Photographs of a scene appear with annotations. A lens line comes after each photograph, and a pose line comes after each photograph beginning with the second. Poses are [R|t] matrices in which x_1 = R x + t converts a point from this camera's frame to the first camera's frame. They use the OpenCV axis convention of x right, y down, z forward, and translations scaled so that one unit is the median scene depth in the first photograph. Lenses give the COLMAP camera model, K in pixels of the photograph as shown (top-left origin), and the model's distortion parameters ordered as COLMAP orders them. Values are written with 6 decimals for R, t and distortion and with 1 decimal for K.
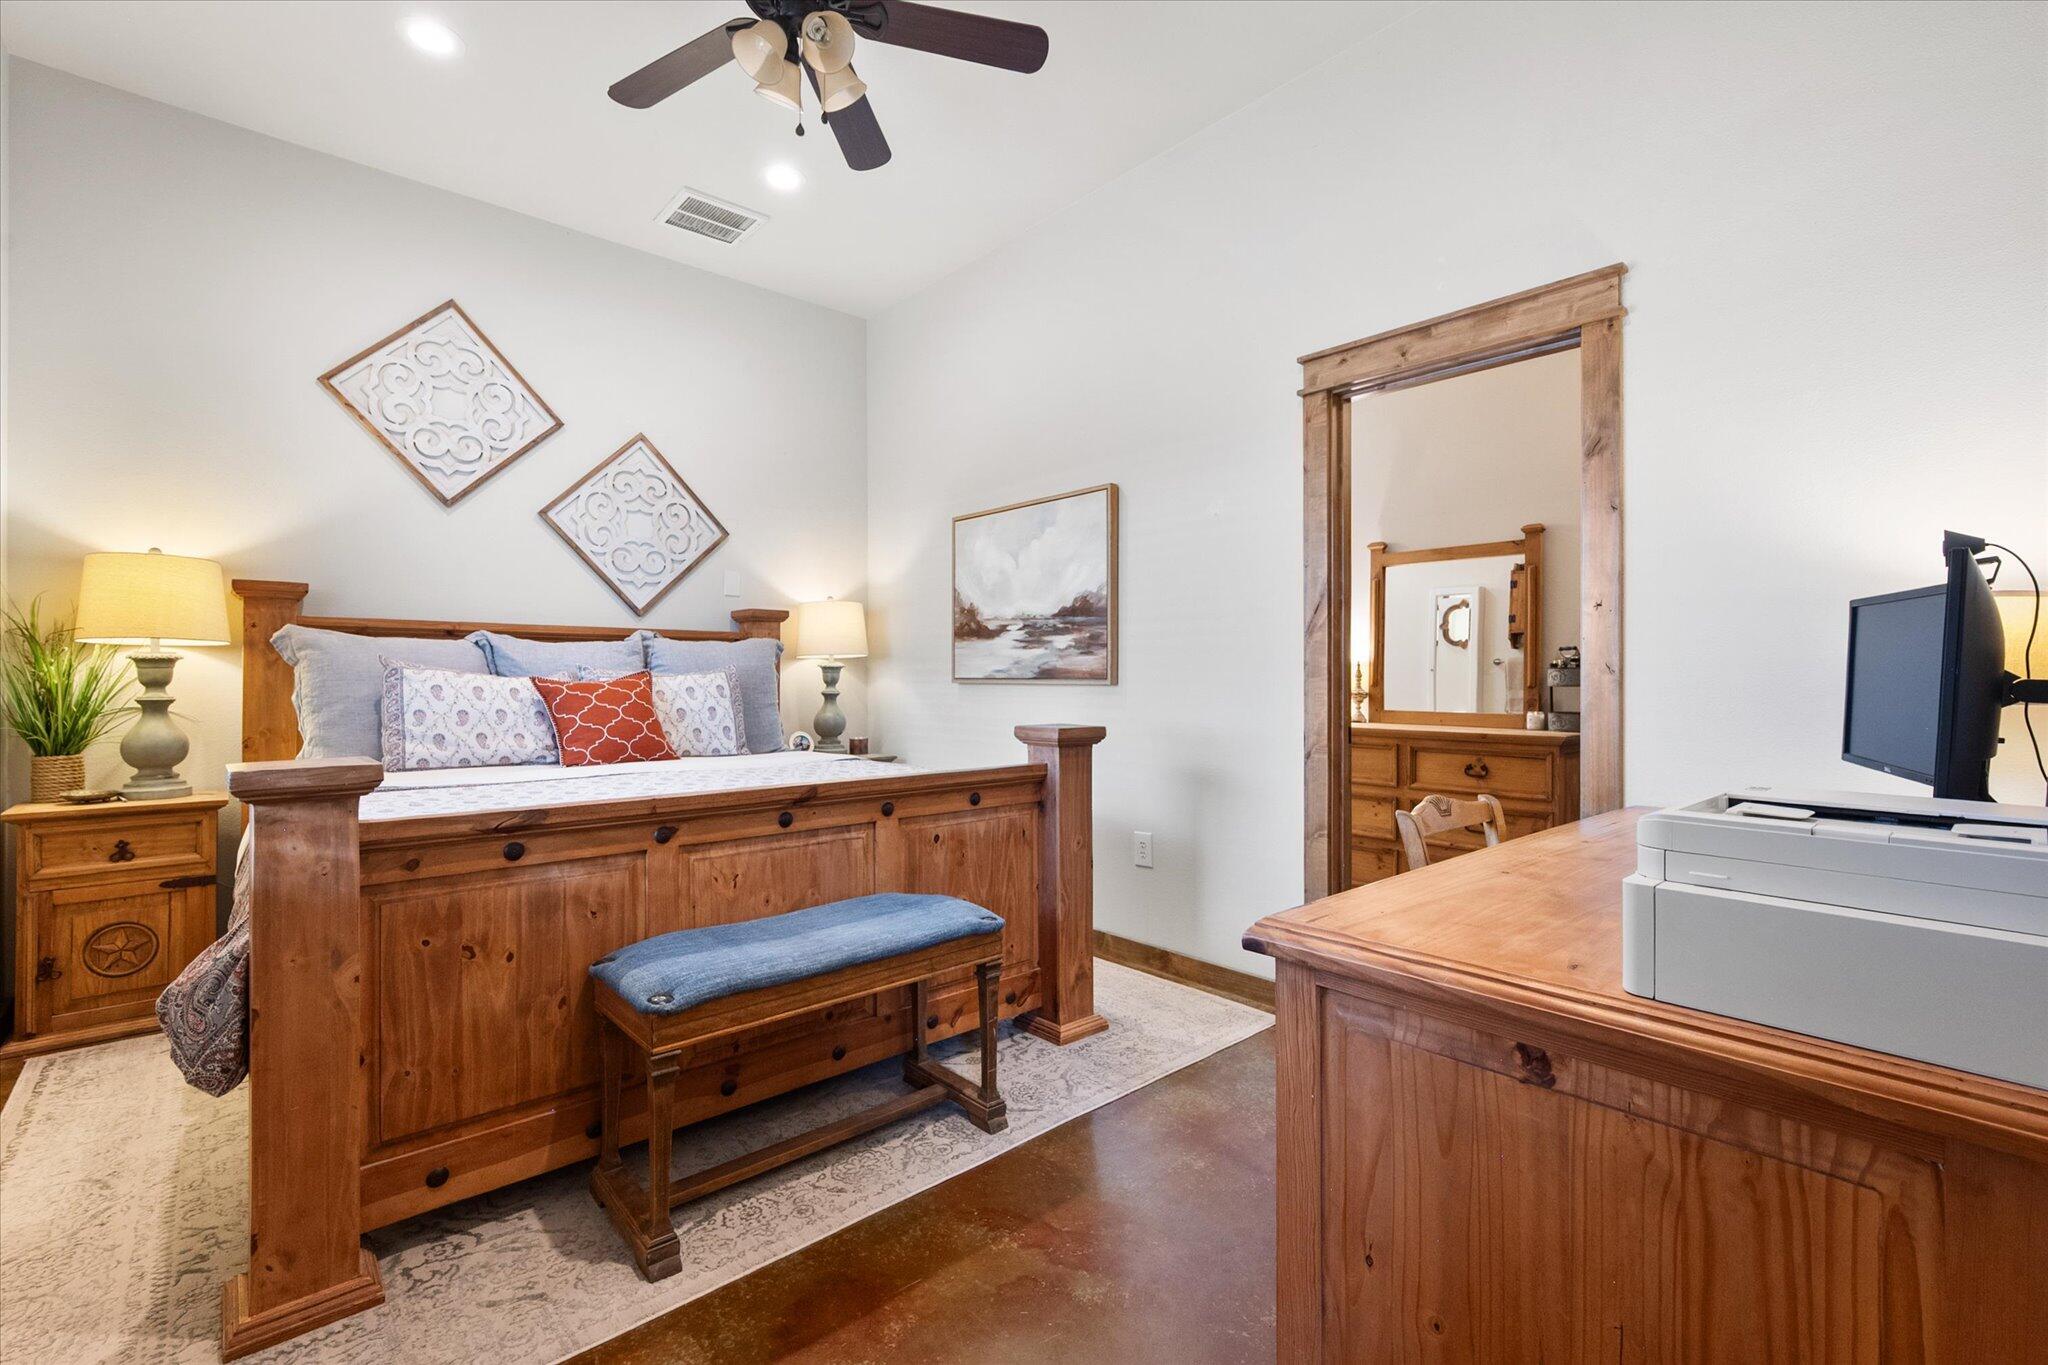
lens RADIAL K [[926.0, 0, 995.7], [0, 926.0, 674.2], [0, 0, 1]] dist [0.001467, 0.000194]
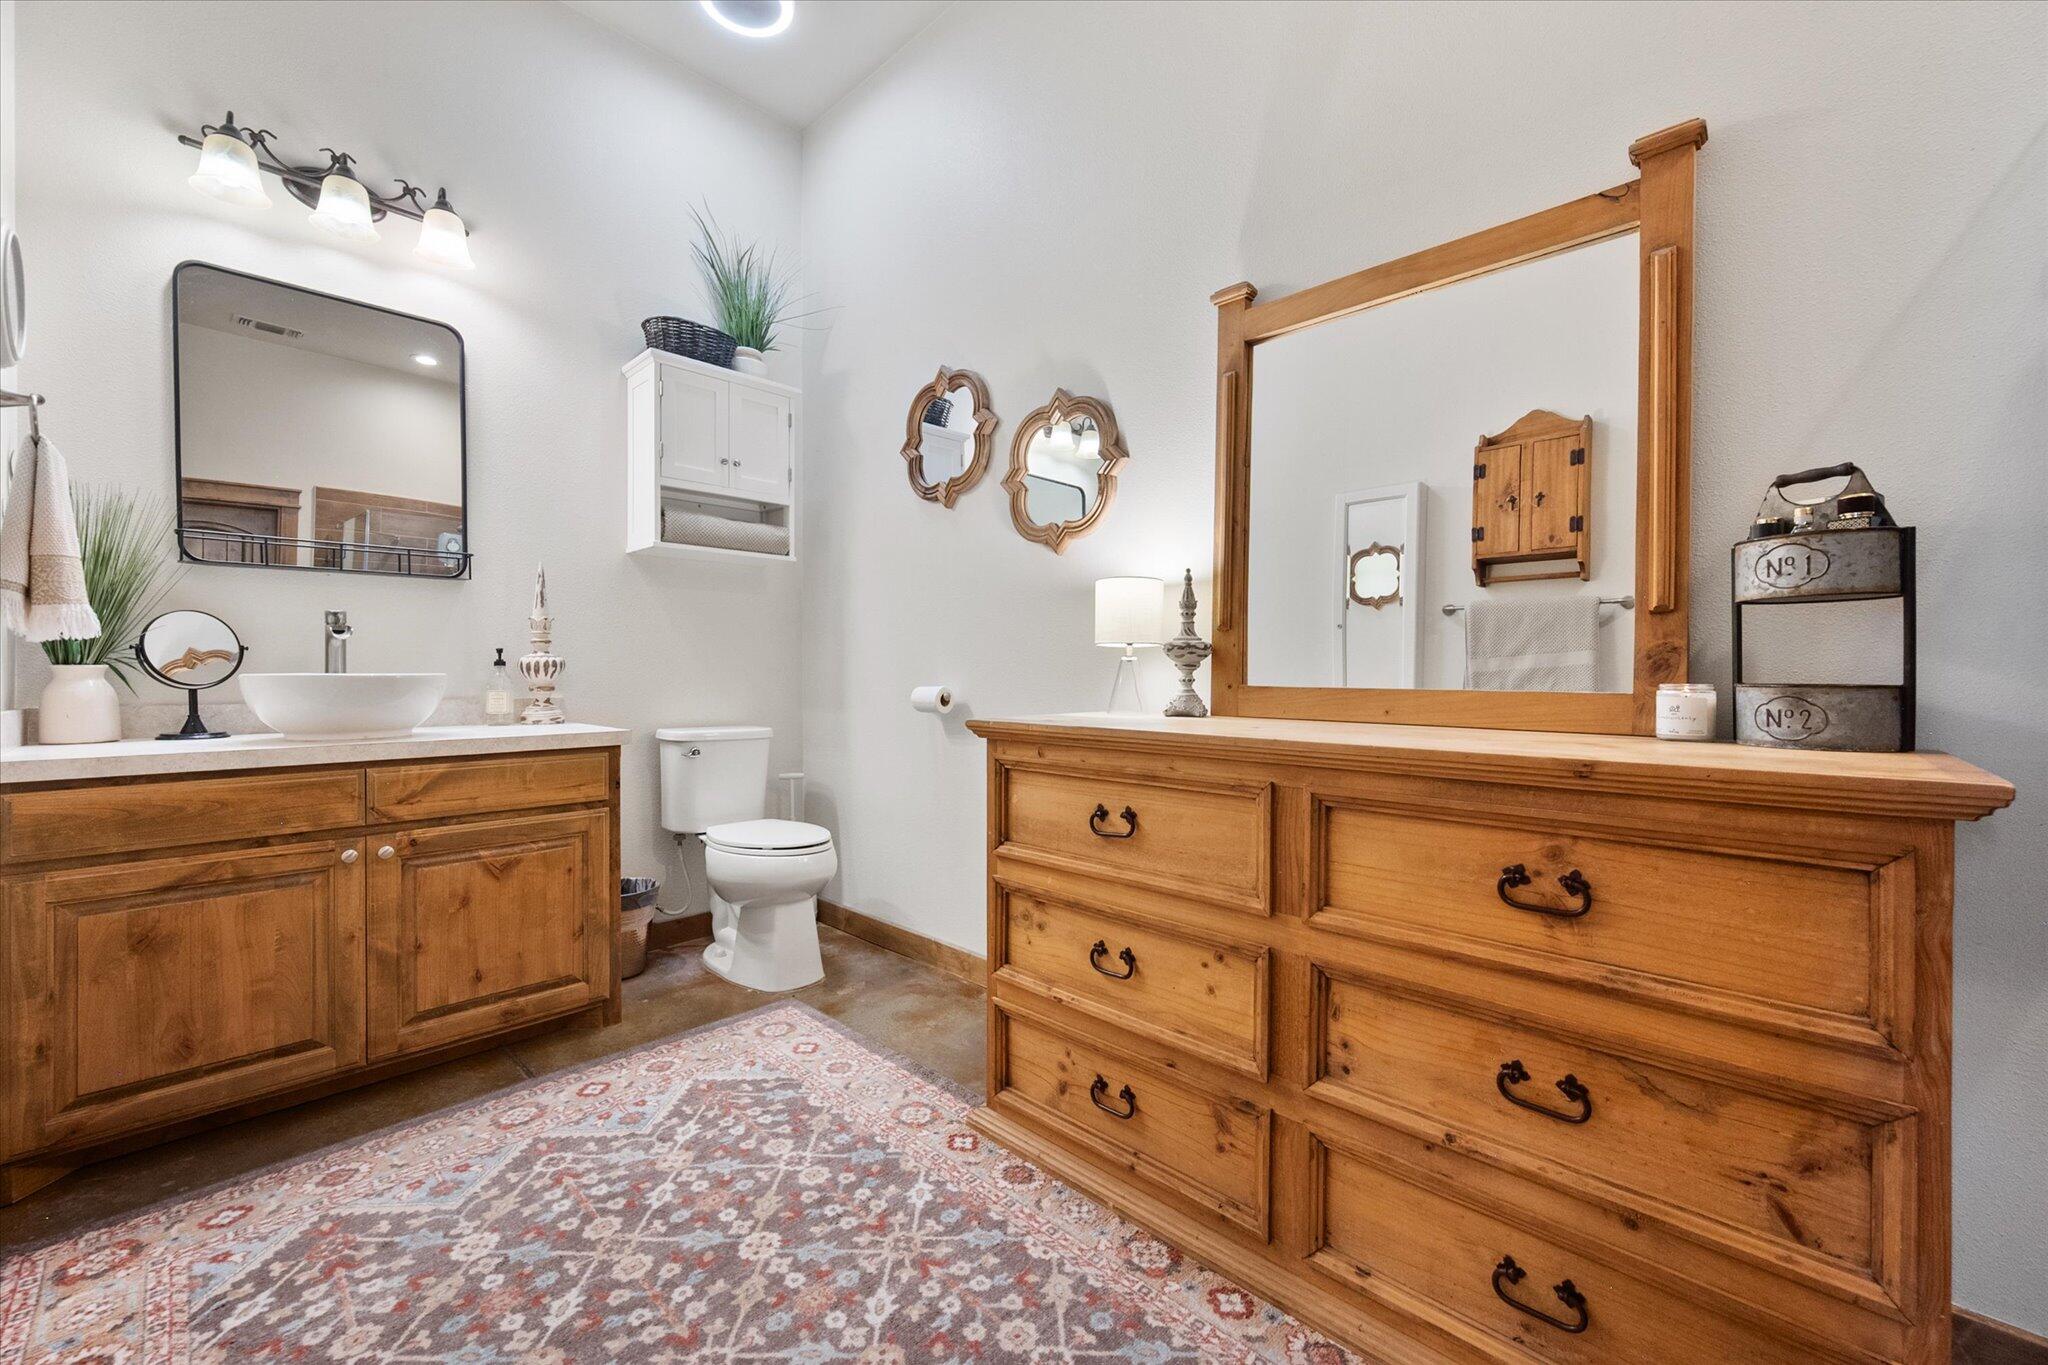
lens RADIAL K [[823.7, 0, 1019.0], [0, 823.7, 666.9], [0, 0, 1]] dist [0.001802, 0.000358]
pose [[0.995703, 0.007413, 0.092312, 0.319857], [-0.006875, 0.999957, -0.006143, 0.037389], [-0.092354, 0.005482, 0.995711, 0.724354]]
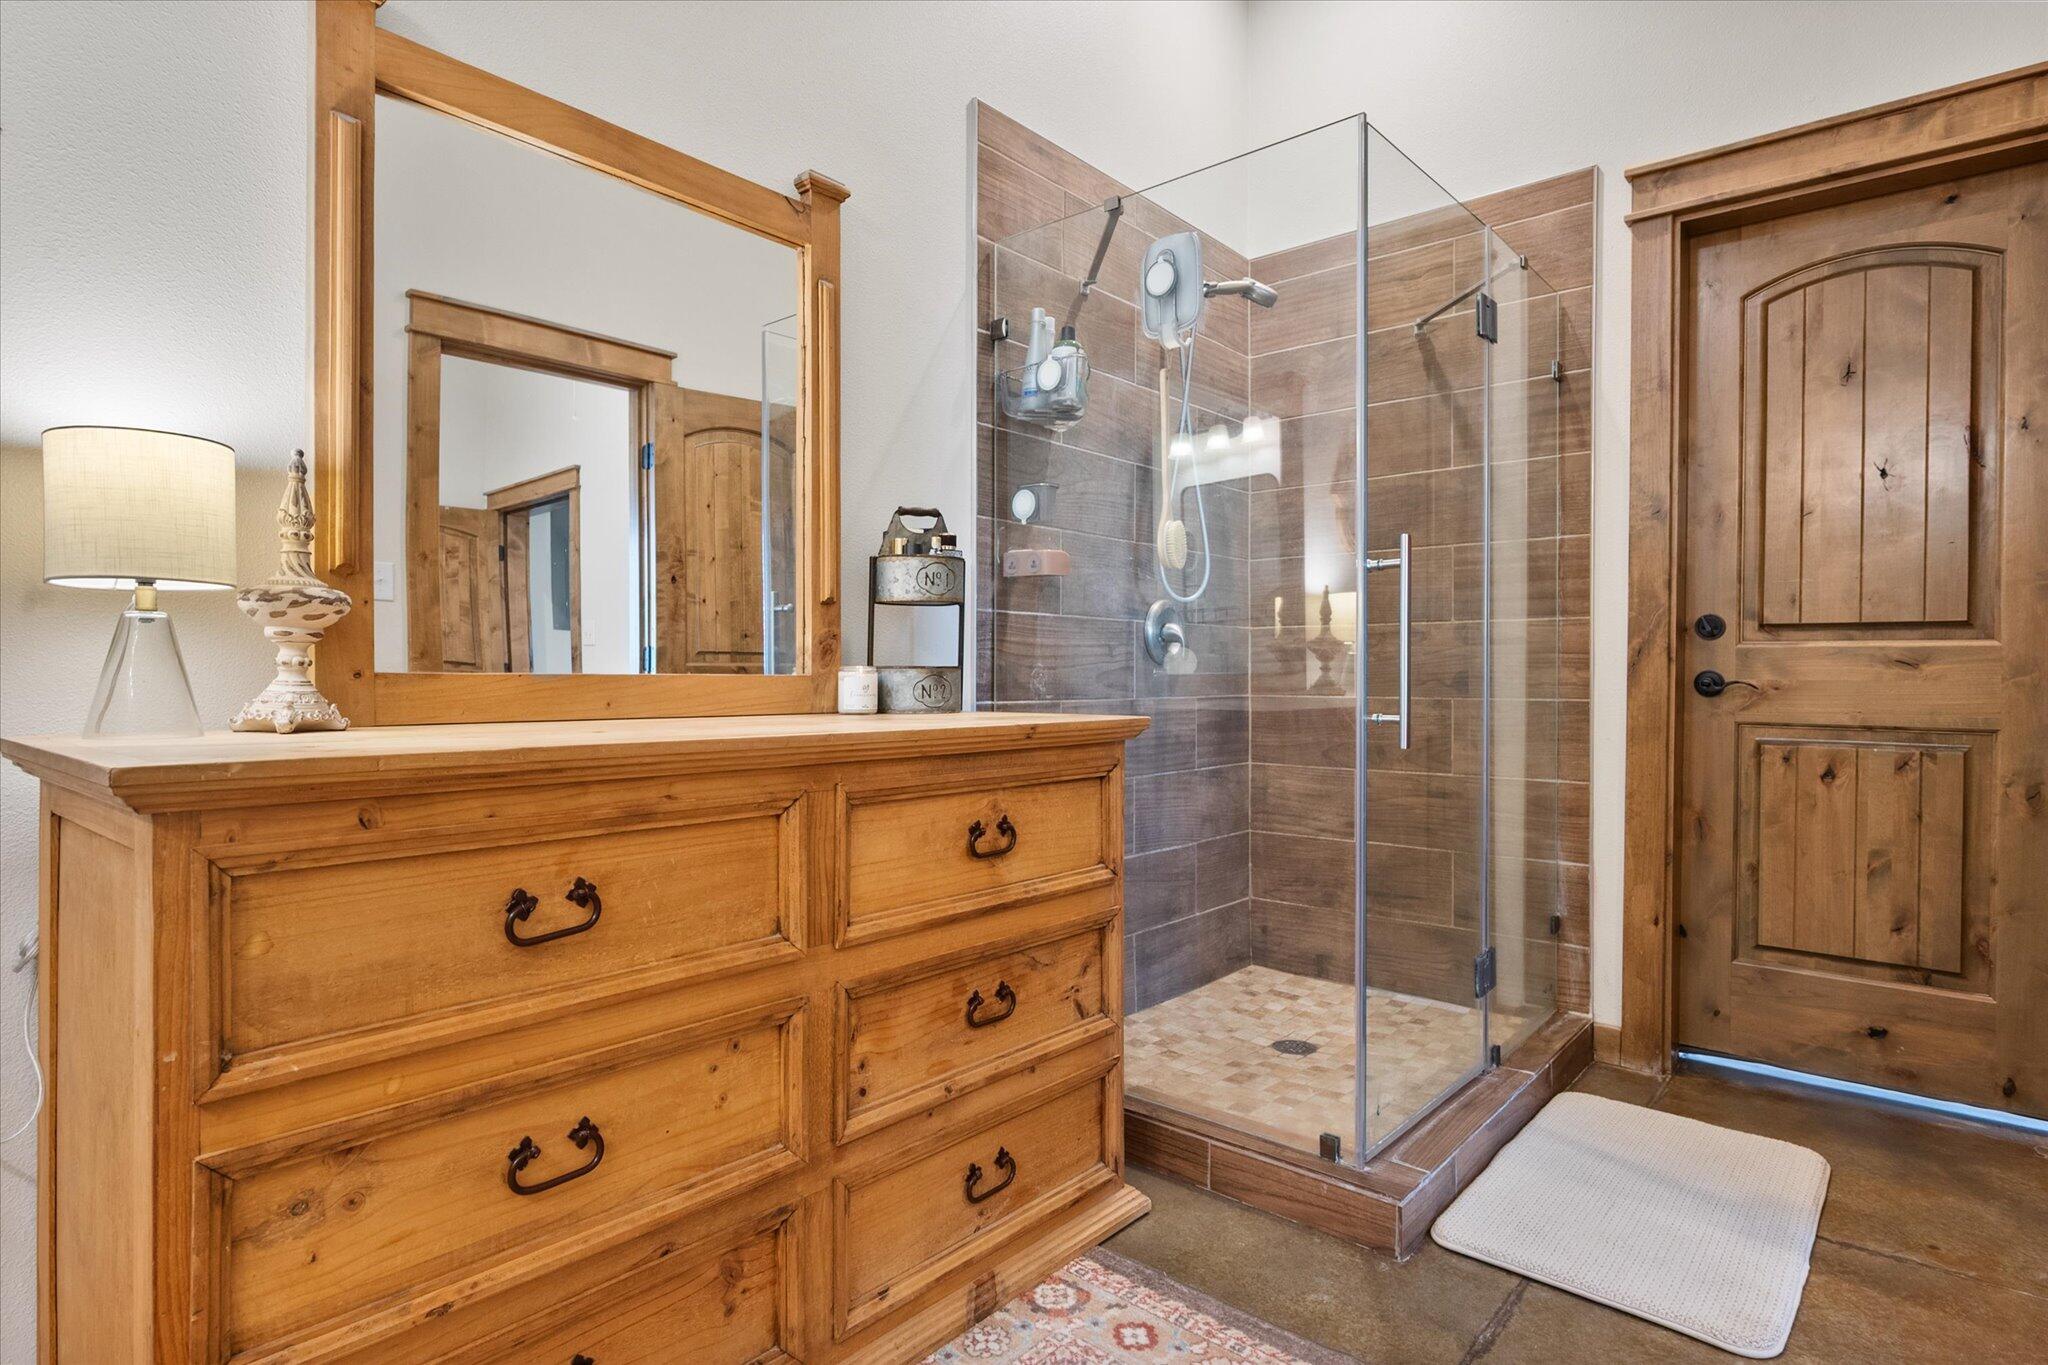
lens RADIAL K [[1089.5, 0, 1022.6], [0, 1089.5, 677.0], [0, 0, 1]] dist [0.001902, 0.000417]
pose [[-0.158533, -0.000976, 0.987353, 0.126988], [-0.005540, 0.999985, 0.000099, 0.043769], [-0.987338, -0.005455, -0.158536, 0.988465]]
